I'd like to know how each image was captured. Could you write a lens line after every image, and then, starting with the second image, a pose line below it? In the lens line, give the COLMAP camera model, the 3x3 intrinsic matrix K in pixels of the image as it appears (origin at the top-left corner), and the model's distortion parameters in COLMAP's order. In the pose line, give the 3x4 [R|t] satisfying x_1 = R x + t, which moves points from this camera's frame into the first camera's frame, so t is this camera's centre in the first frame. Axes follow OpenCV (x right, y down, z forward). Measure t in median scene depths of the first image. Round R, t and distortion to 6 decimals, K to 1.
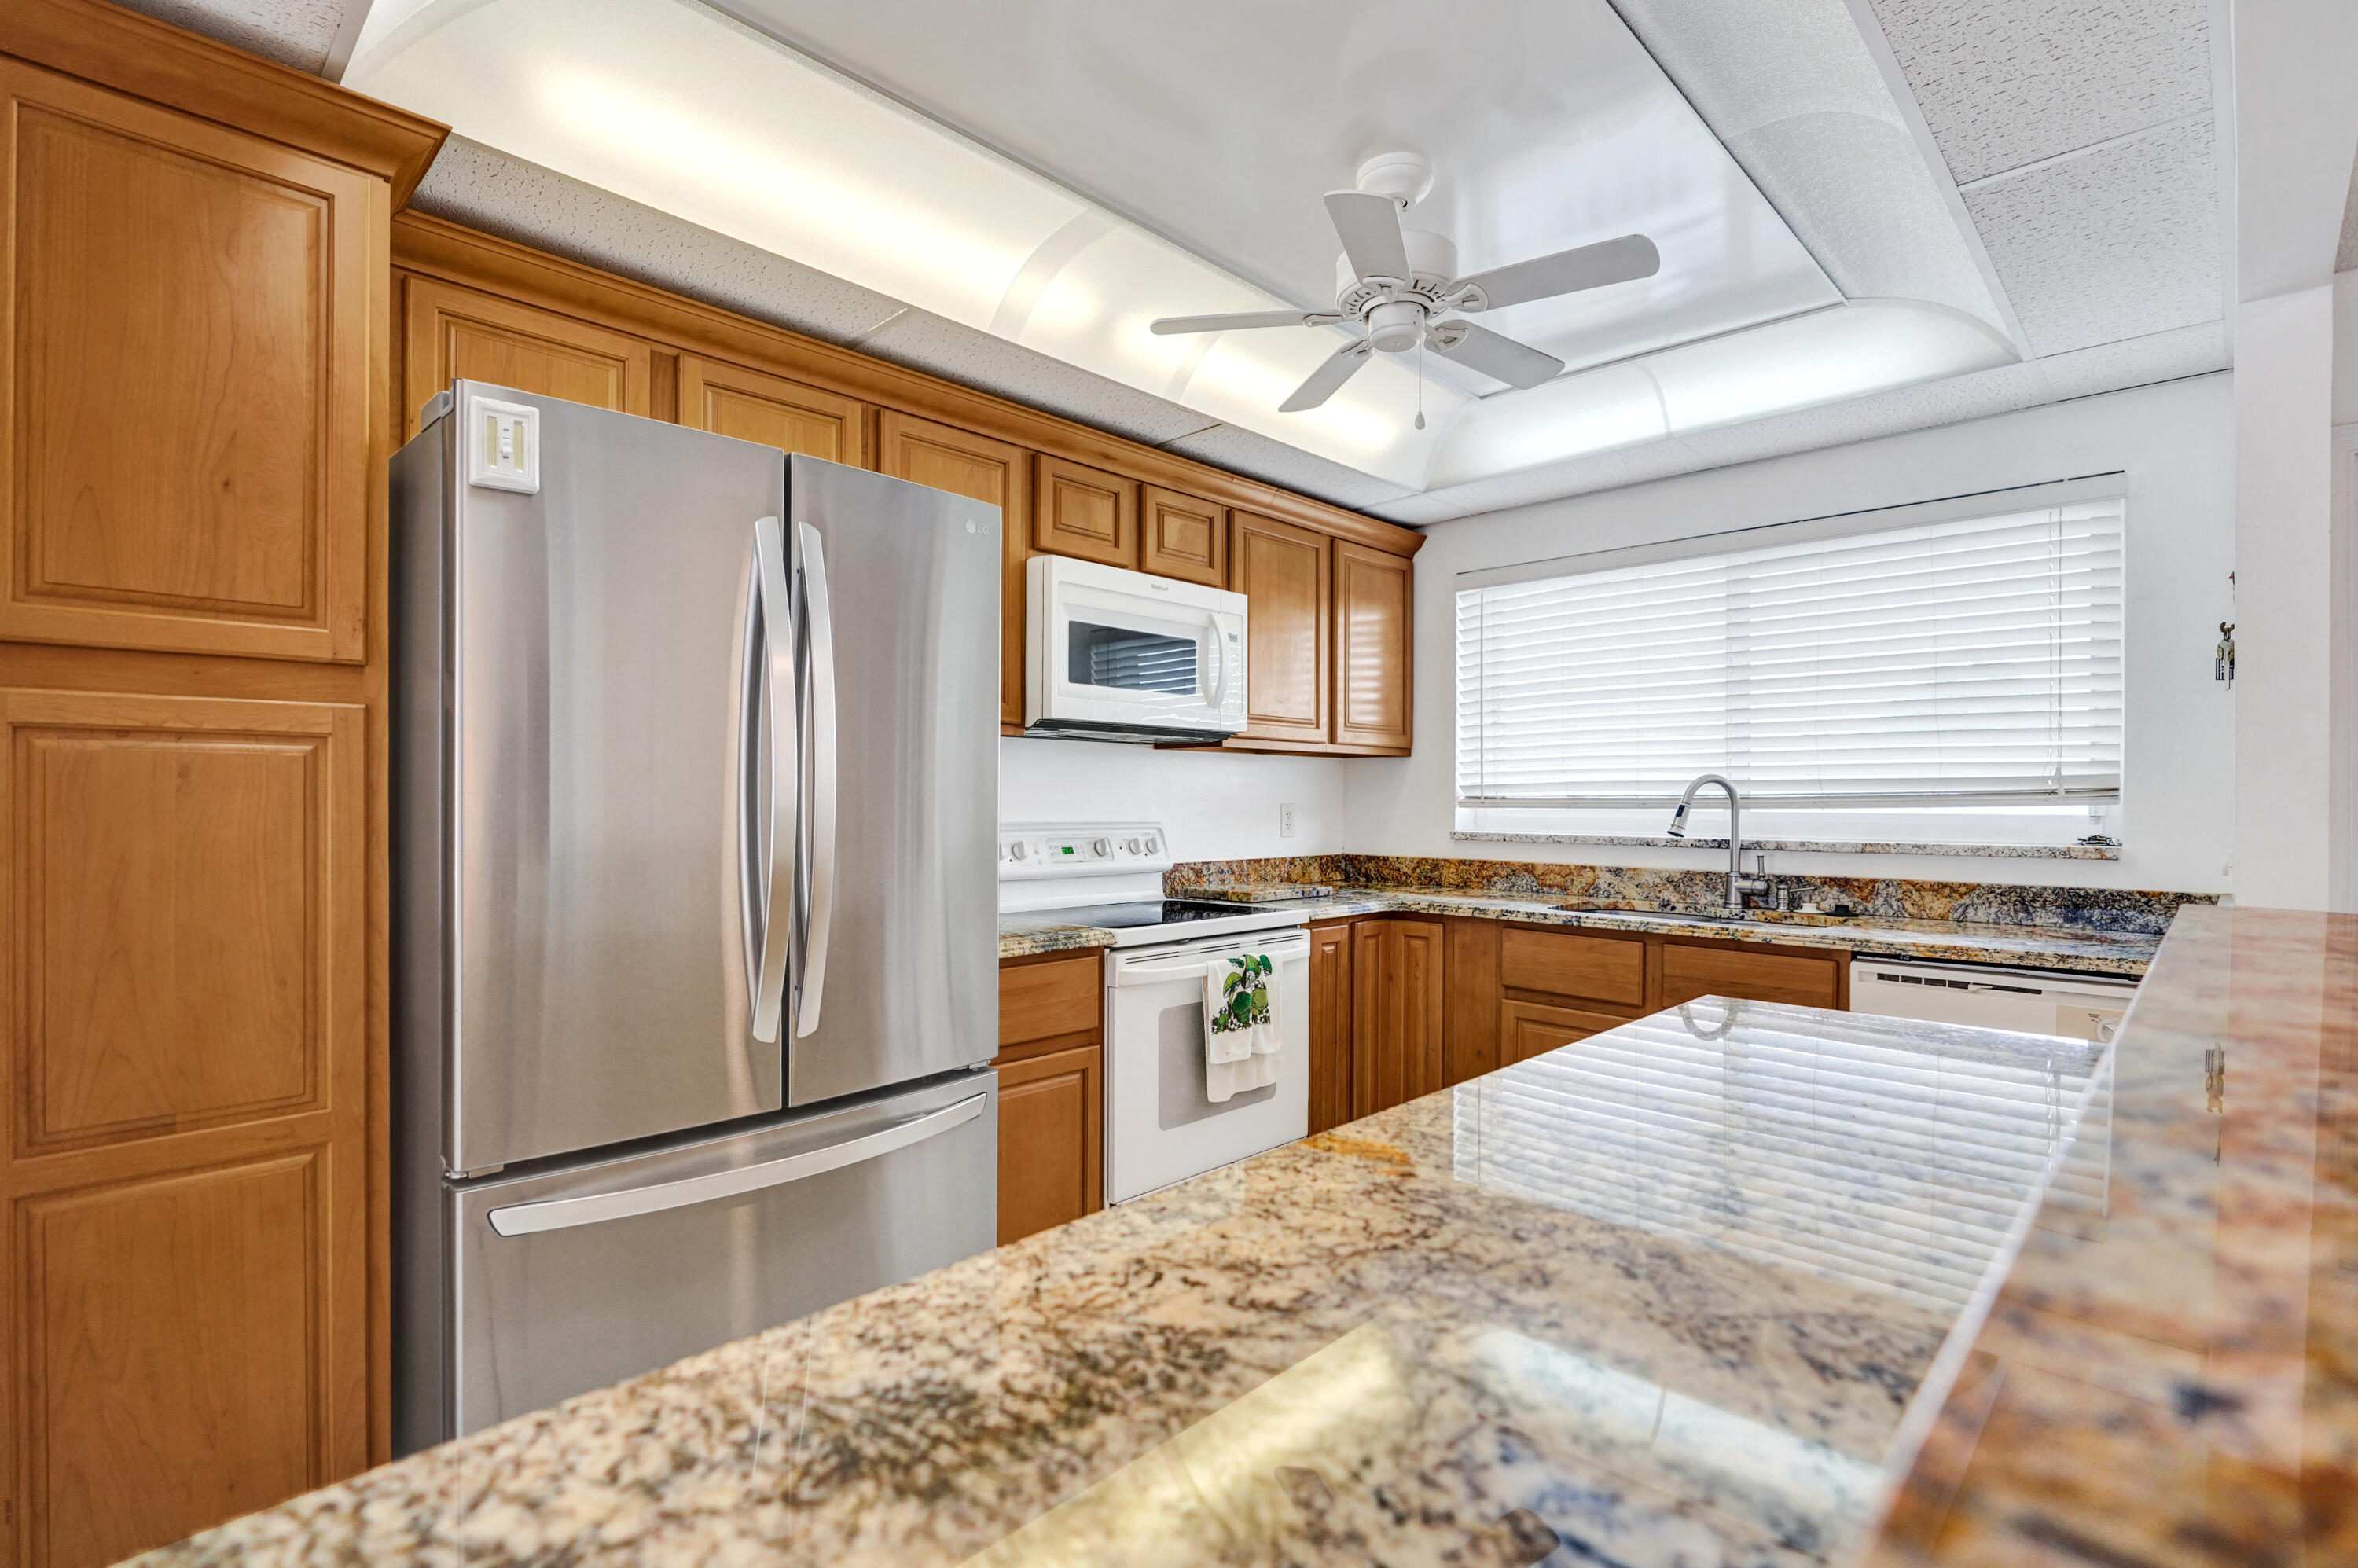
lens RADIAL K [[1109.1, 0, 1162.4], [0, 1109.1, 776.1], [0, 0, 1]] dist [-0.025431, 0.001457]
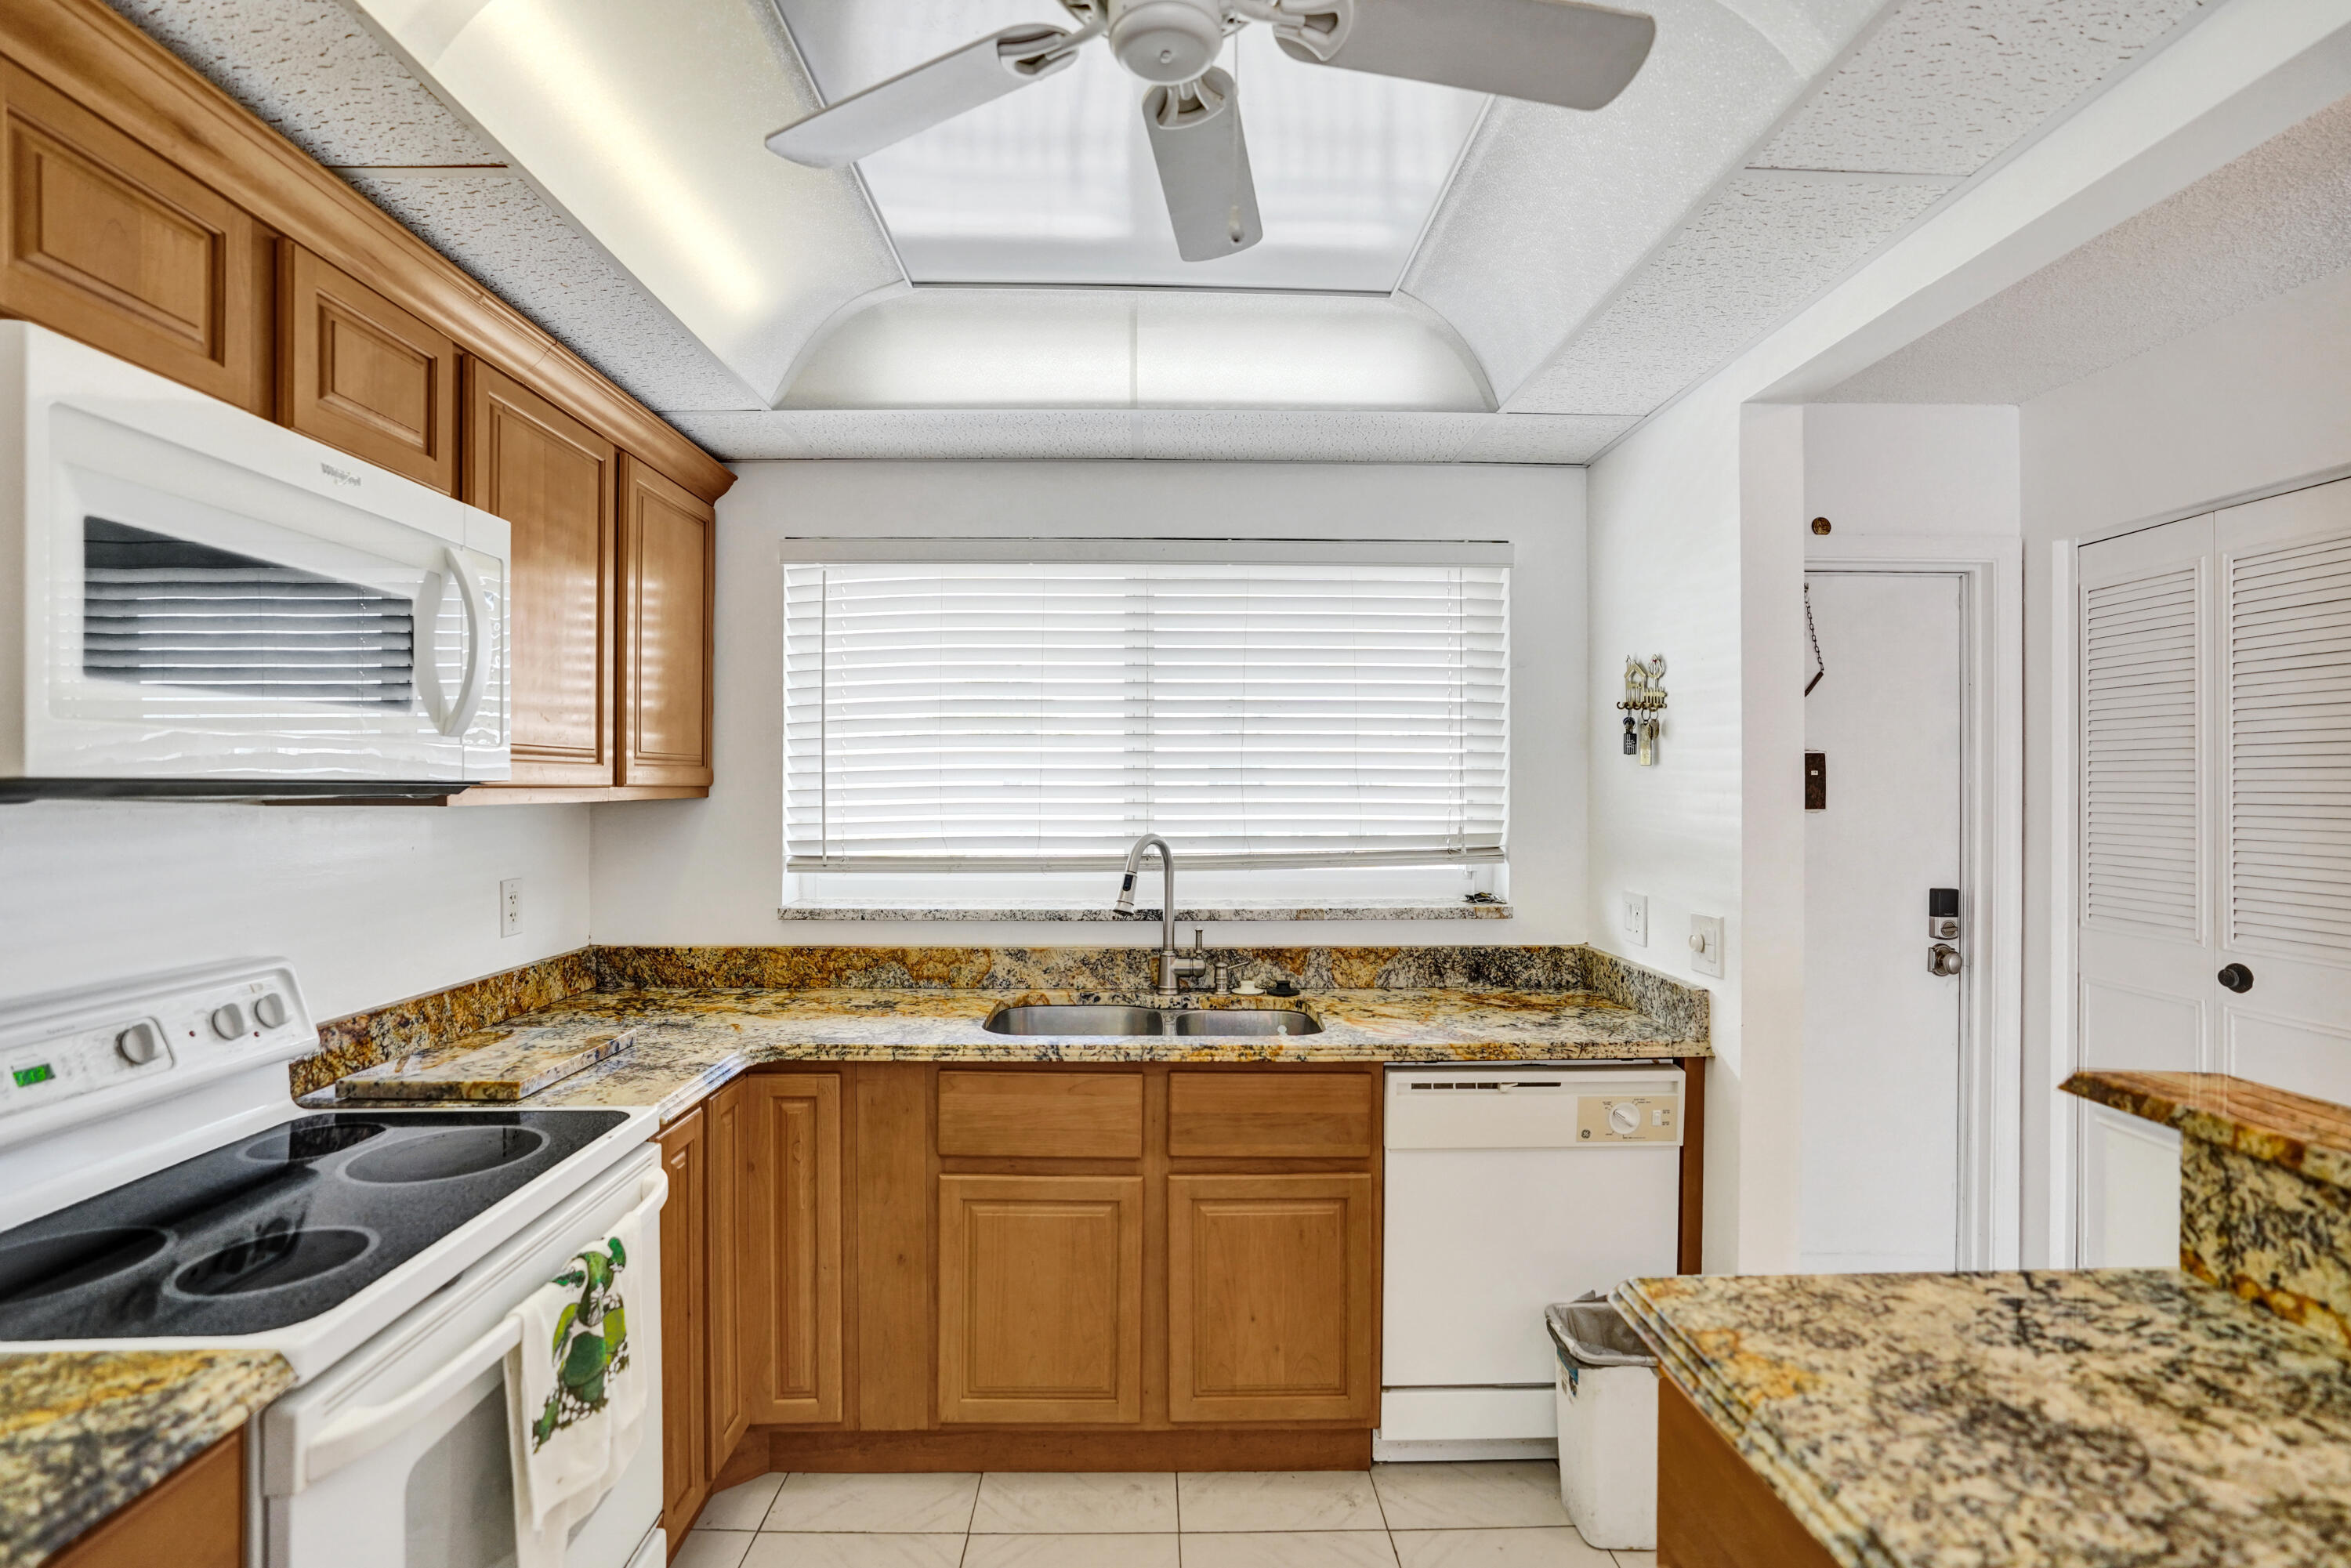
lens RADIAL K [[1105.8, 0, 1169.6], [0, 1105.8, 785.0], [0, 0, 1]] dist [-0.025431, 0.001457]
pose [[0.702760, -0.001741, 0.711425, -0.085666], [-0.011111, 0.999848, 0.013422, -0.056215], [-0.711341, -0.017337, 0.702634, 0.476731]]
